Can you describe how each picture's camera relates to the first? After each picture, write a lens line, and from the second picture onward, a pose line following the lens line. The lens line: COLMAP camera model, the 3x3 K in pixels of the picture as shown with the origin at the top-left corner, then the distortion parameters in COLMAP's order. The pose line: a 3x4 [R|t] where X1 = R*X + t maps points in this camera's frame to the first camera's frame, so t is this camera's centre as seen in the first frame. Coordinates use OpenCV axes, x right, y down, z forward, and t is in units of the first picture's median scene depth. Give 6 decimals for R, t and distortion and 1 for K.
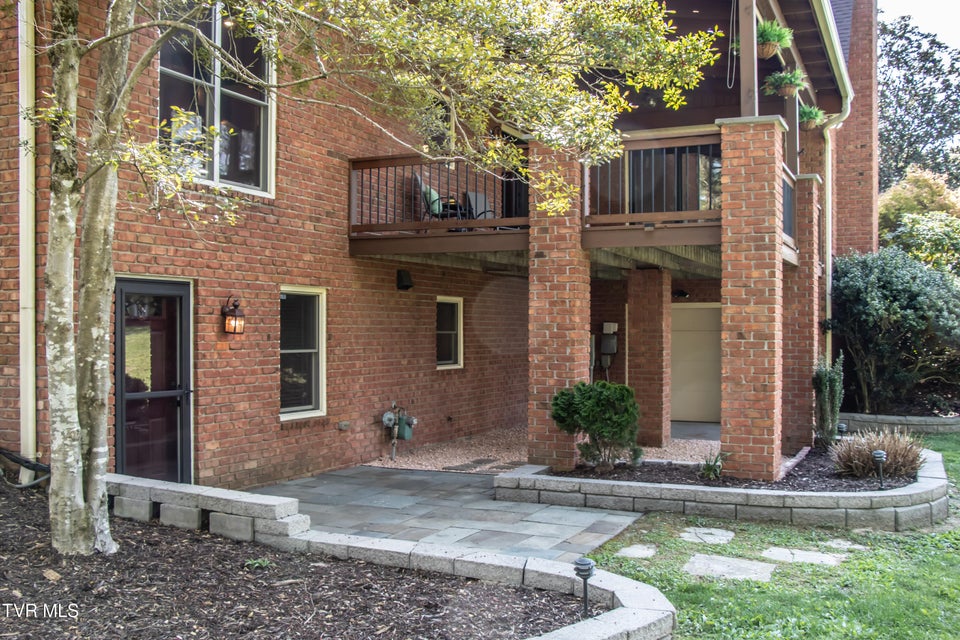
lens RADIAL K [[1011.1, 0, 478.4], [0, 1011.1, 331.9], [0, 0, 1]] dist [-0.054178, 0.016240]
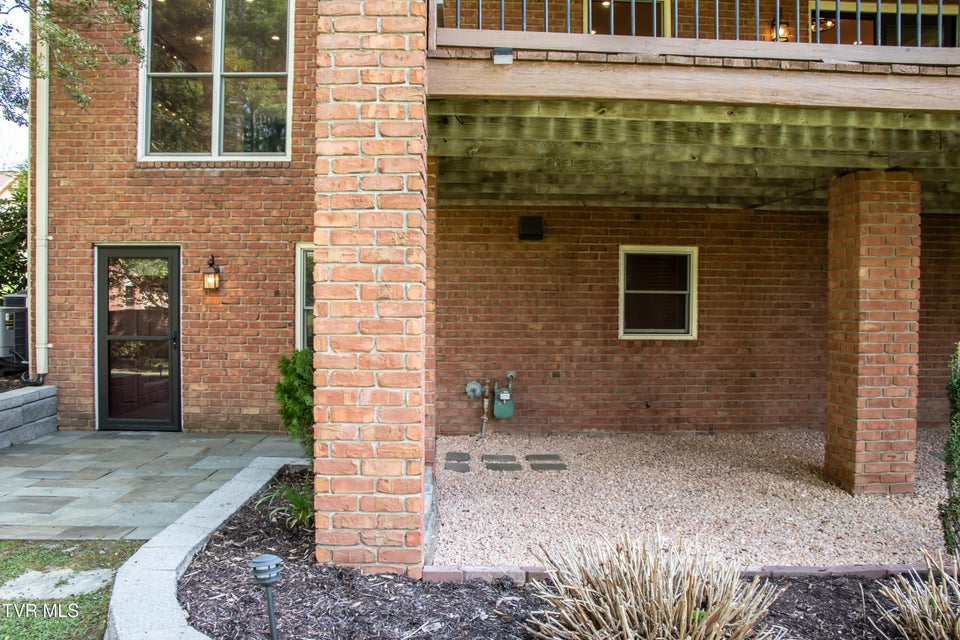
lens RADIAL K [[815.1, 0, 477.8], [0, 815.1, 335.4], [0, 0, 1]] dist [-0.136403, 0.003434]
pose [[0.421958, 0.034028, -0.905976, 0.546807], [-0.009104, 0.999404, 0.033297, 0.016221], [0.906569, -0.005802, 0.422017, 0.707784]]
